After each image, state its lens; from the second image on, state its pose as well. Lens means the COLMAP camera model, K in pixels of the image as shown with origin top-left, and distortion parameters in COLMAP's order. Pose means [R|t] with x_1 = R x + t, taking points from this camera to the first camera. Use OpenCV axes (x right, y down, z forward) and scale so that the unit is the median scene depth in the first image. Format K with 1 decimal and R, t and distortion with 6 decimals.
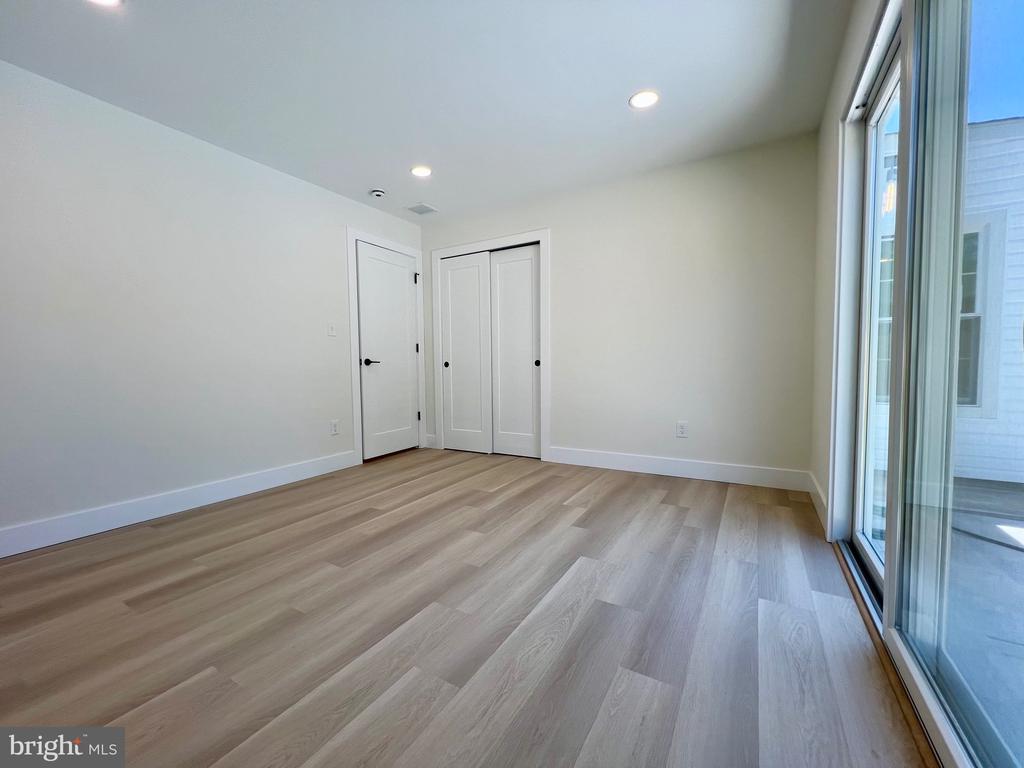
lens RADIAL K [[411.9, 0, 513.4], [0, 411.9, 383.9], [0, 0, 1]] dist [0.000415, -0.000089]
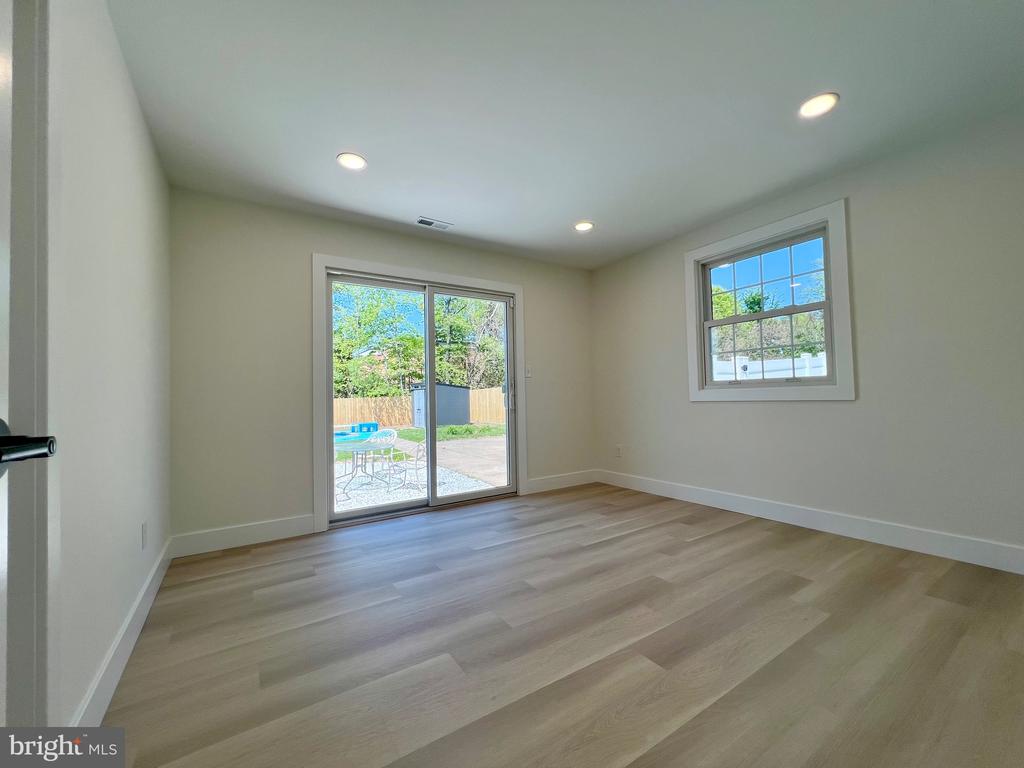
lens RADIAL K [[411.9, 0, 513.4], [0, 411.9, 383.9], [0, 0, 1]] dist [0.000415, -0.000089]
pose [[-0.895089, 0.043660, 0.443745, -0.484071], [0.053666, 0.998509, 0.010008, -0.118971], [-0.442646, 0.032772, -0.896097, 1.784808]]
